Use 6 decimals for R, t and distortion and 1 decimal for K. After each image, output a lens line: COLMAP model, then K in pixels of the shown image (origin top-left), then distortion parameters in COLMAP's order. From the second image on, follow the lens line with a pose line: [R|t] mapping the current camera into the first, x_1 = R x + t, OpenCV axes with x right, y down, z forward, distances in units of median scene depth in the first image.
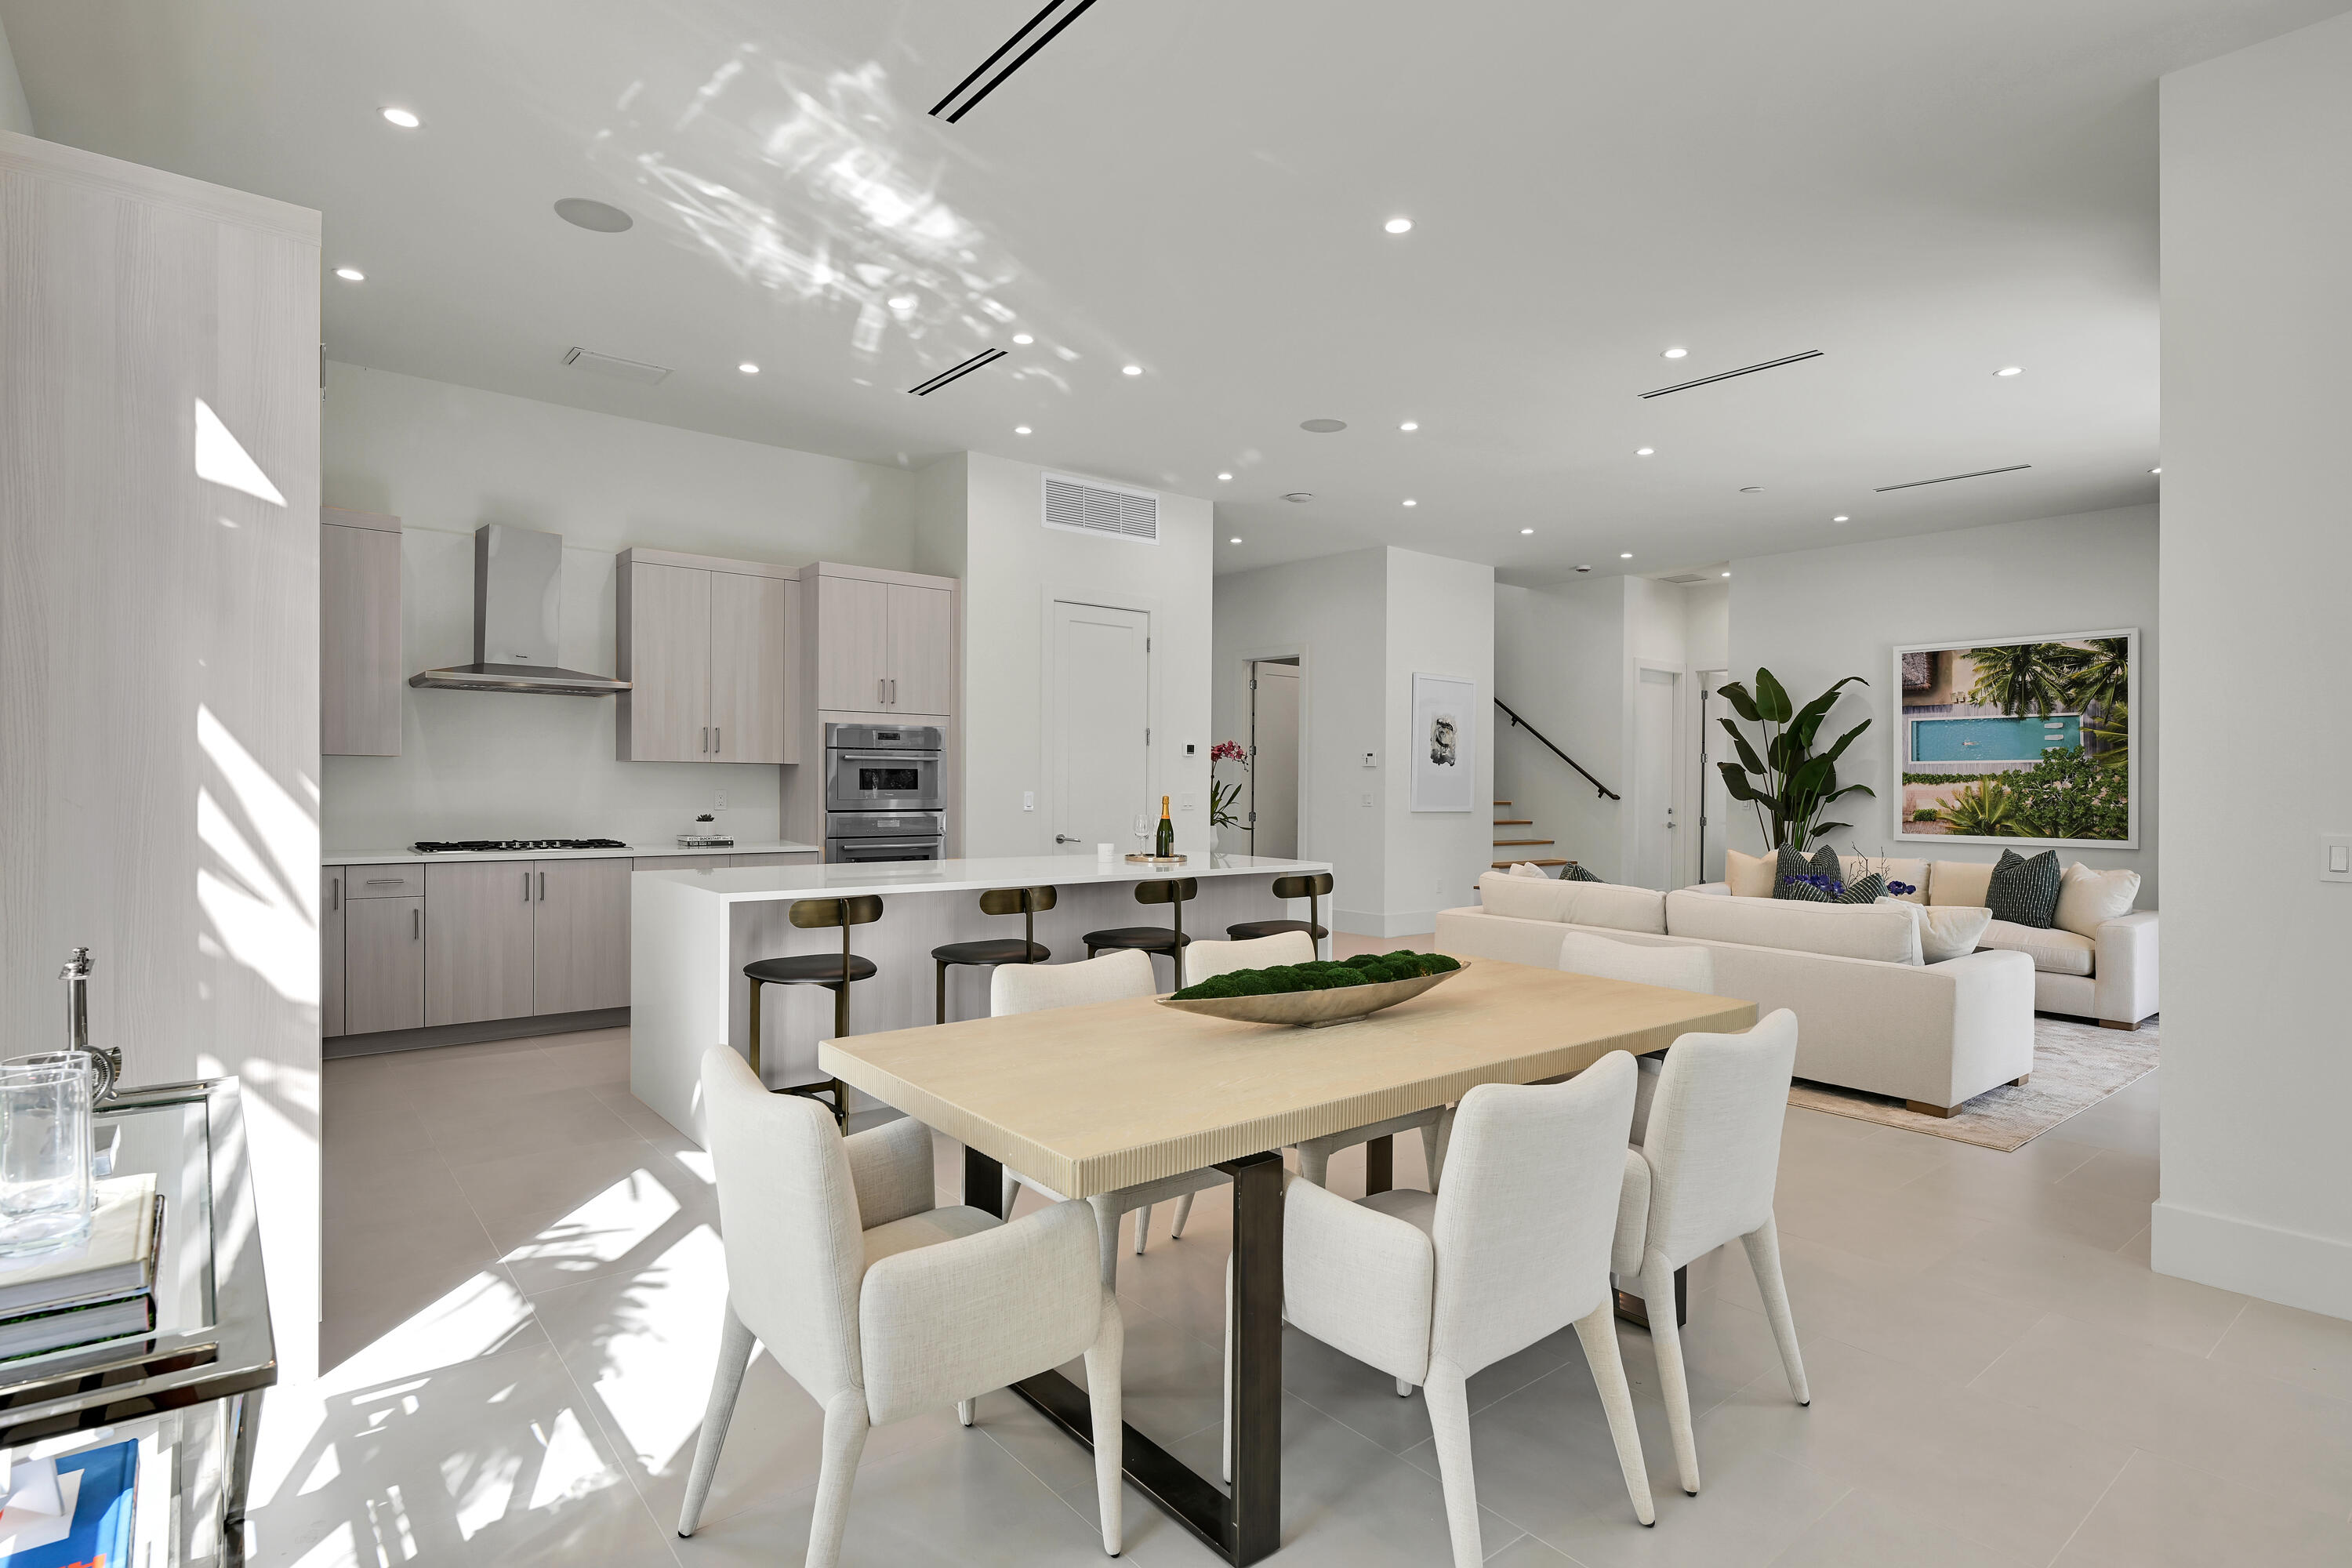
lens RADIAL K [[1183.2, 0, 1156.8], [0, 1183.2, 787.1], [0, 0, 1]] dist [-0.005646, -0.000044]
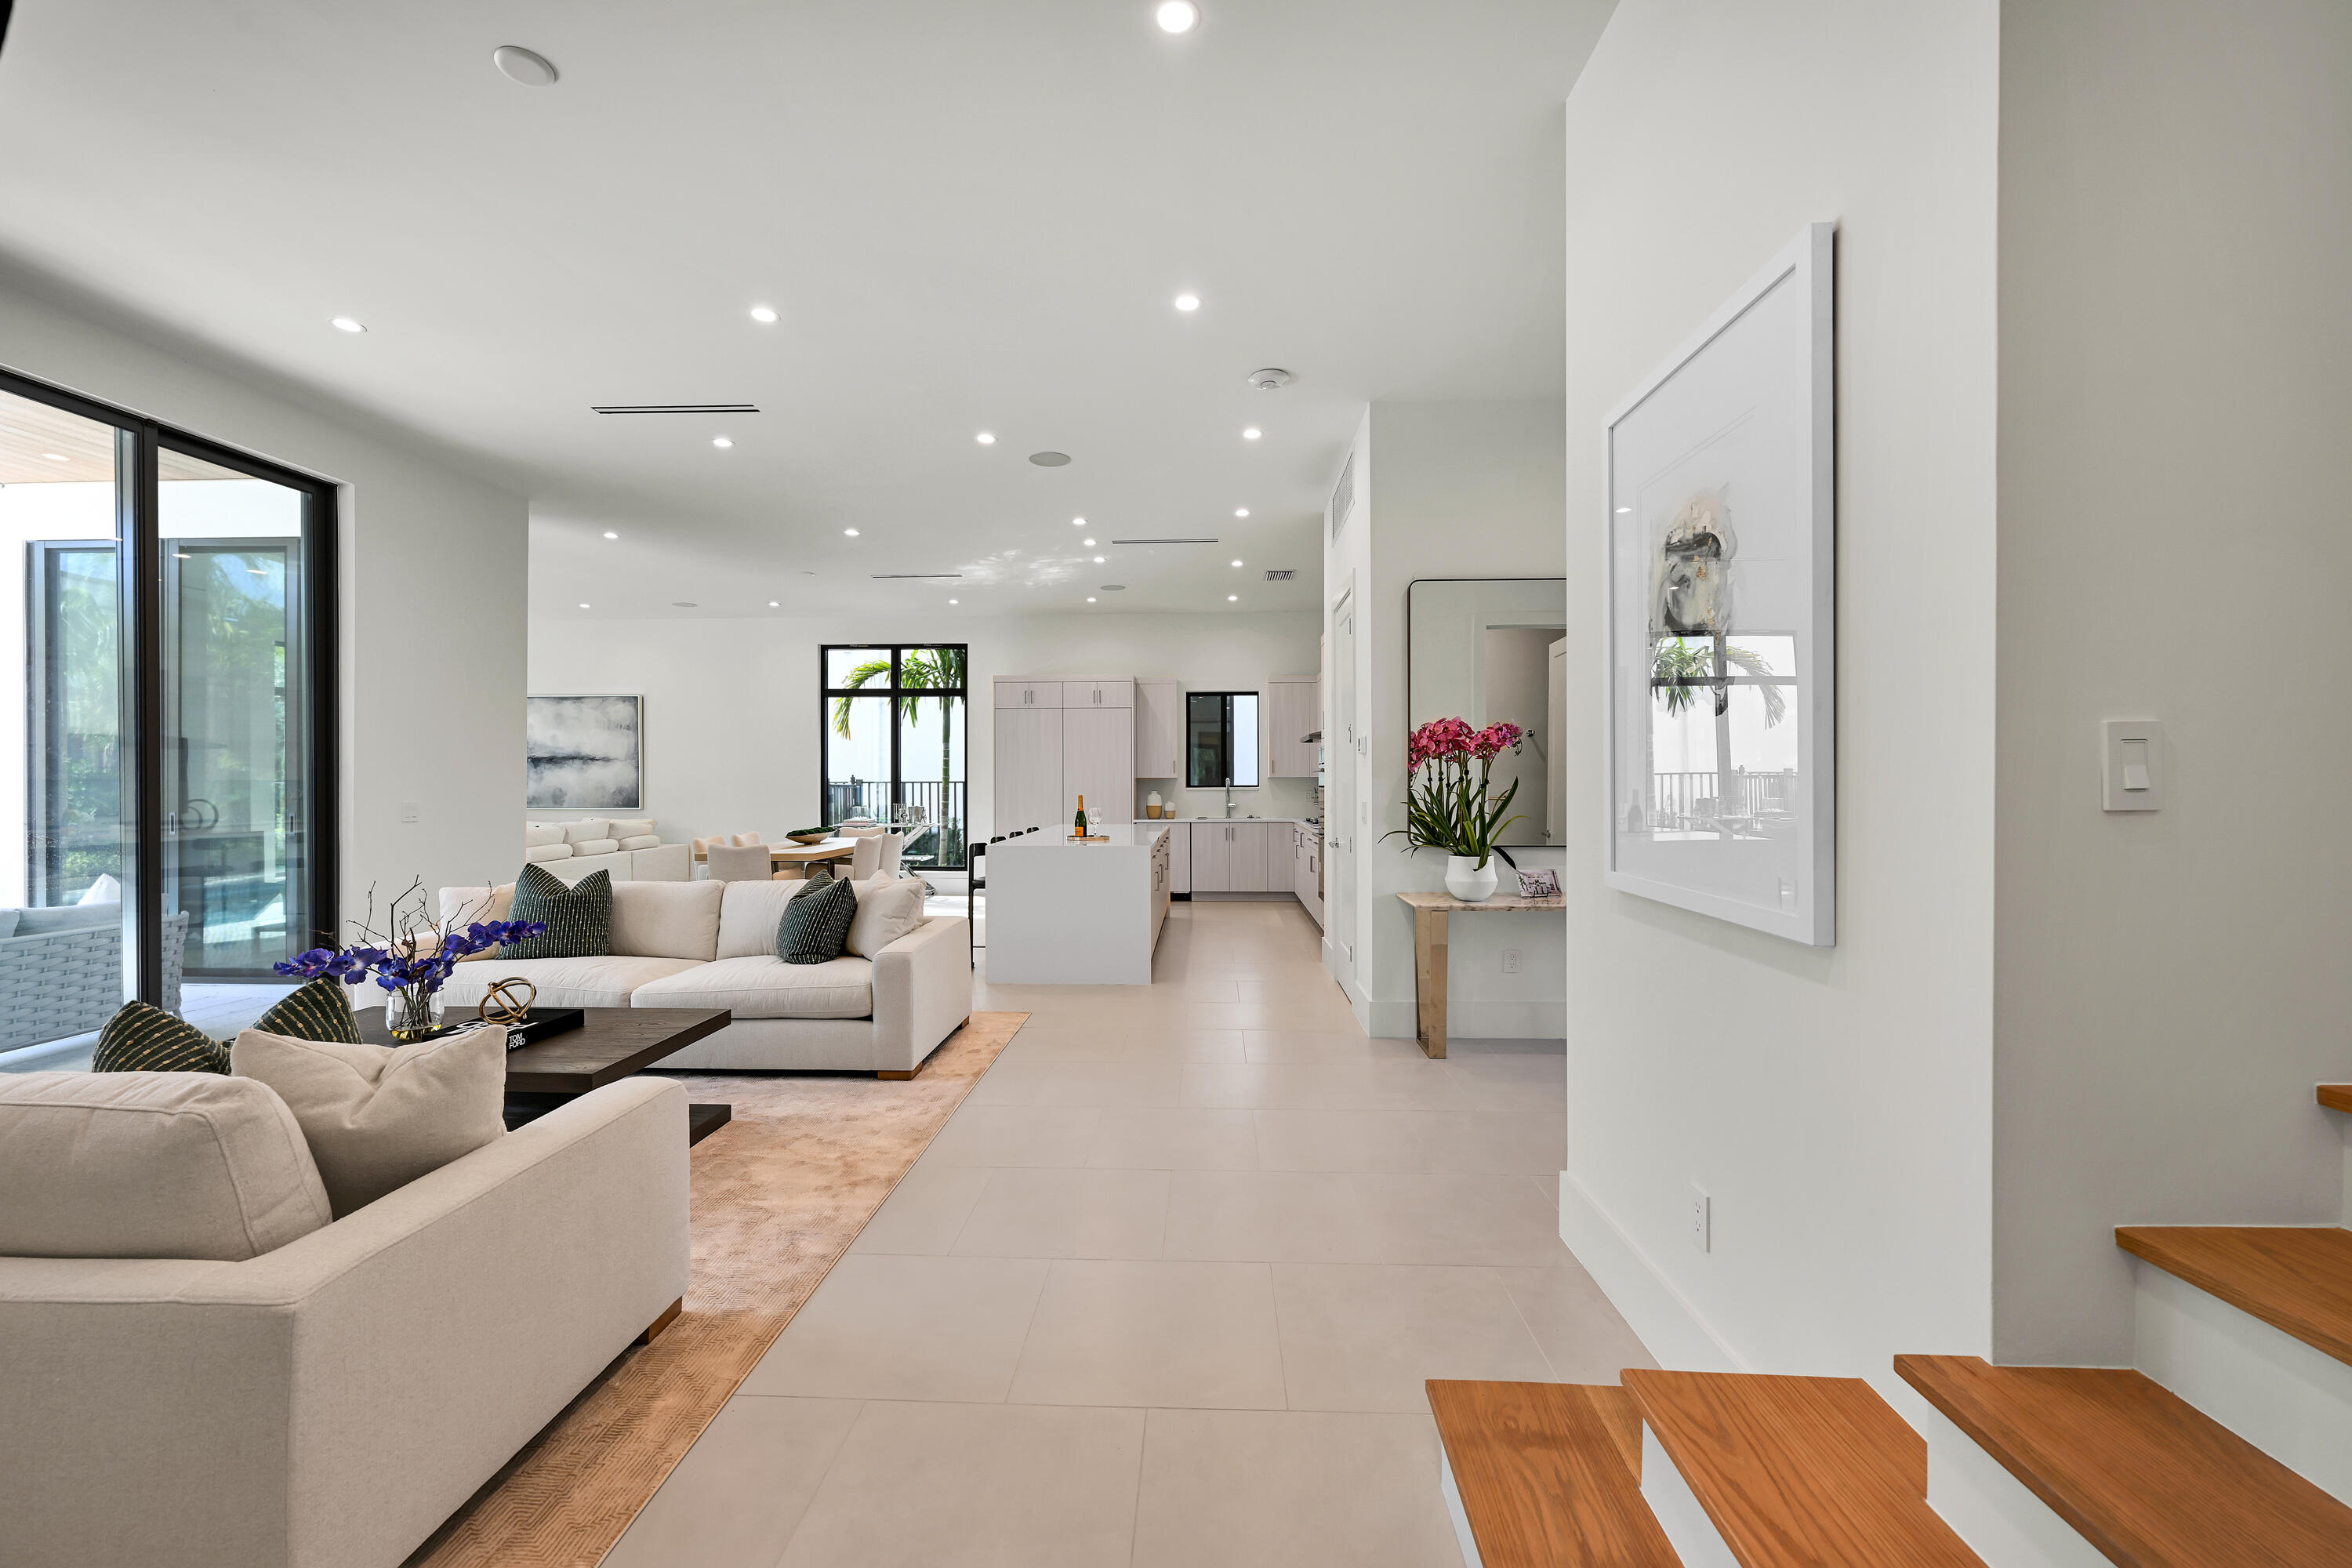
lens RADIAL K [[928.0, 0, 1178.2], [0, 928.0, 783.6], [0, 0, 1]] dist [-0.000171, -0.000855]
pose [[-0.649294, -0.007989, -0.760496, 0.572143], [-0.012121, 0.999927, -0.000156, -0.006779], [0.760441, 0.009117, -0.649343, 1.318611]]
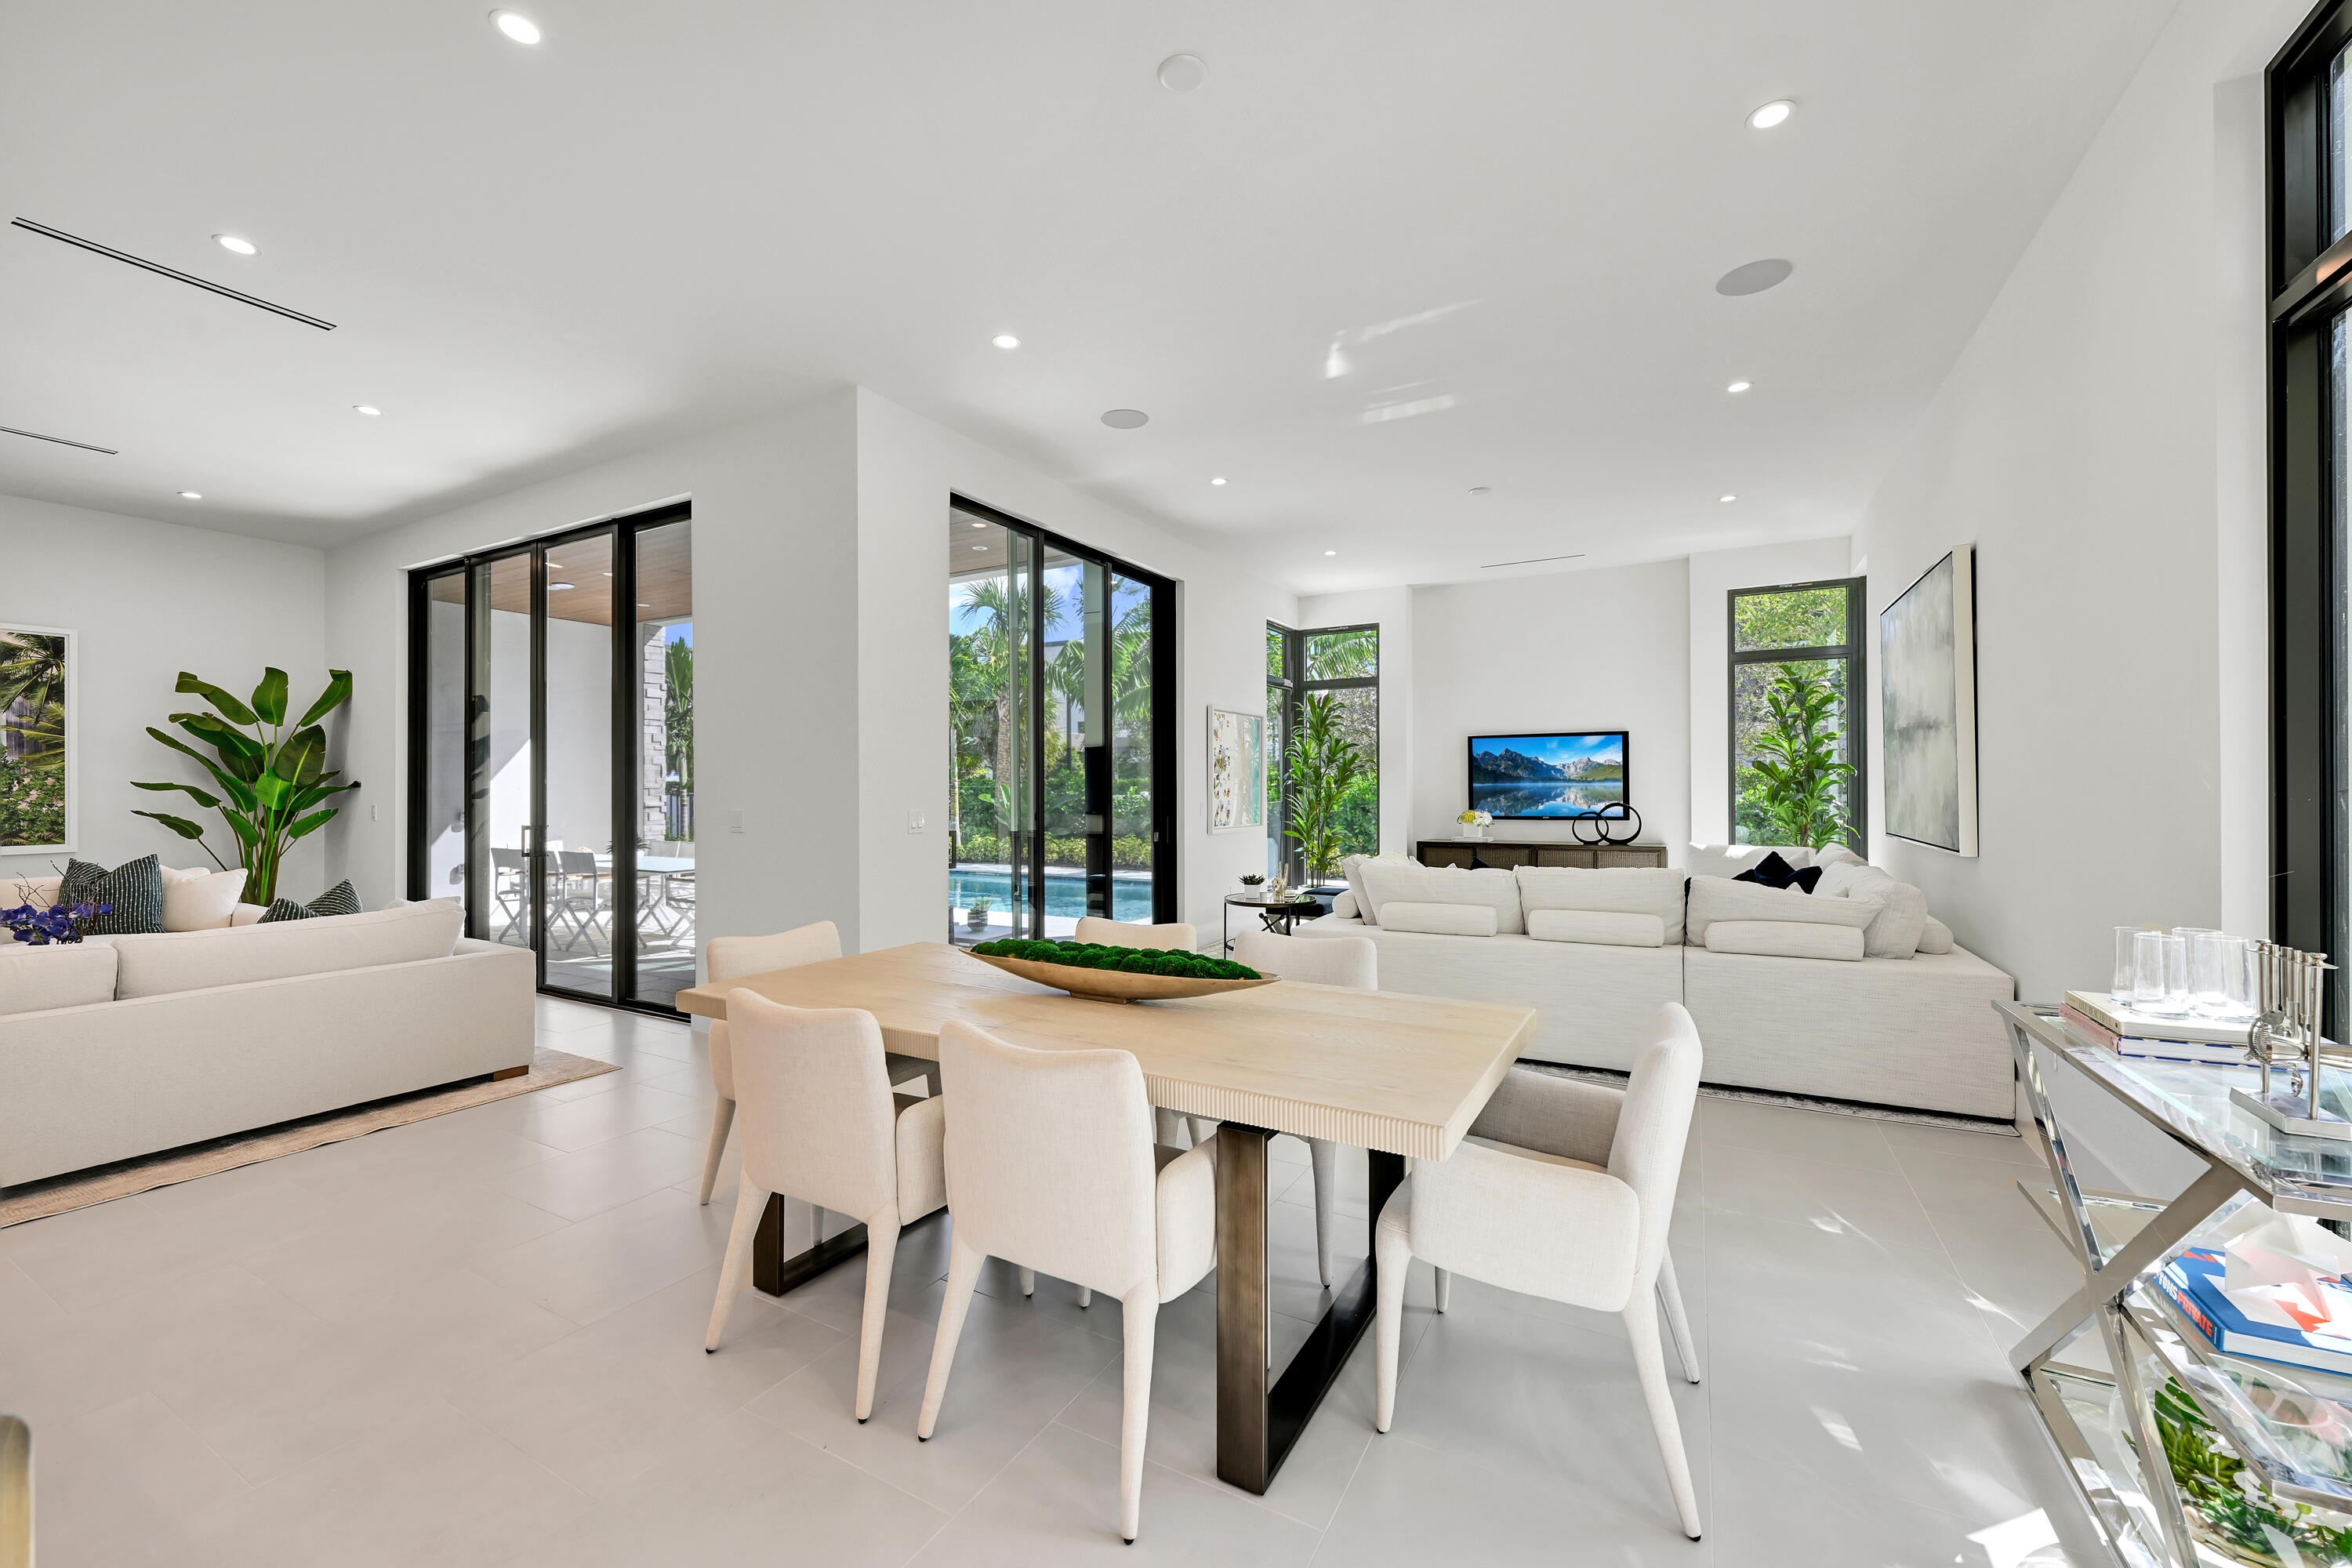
lens RADIAL K [[928.0, 0, 1178.8], [0, 928.0, 779.0], [0, 0, 1]] dist [-0.000171, -0.000855]
pose [[-0.381768, -0.003845, 0.924250, -0.244514], [0.004721, 0.999970, 0.006109, -0.009145], [-0.924246, 0.006695, -0.381738, 0.430458]]
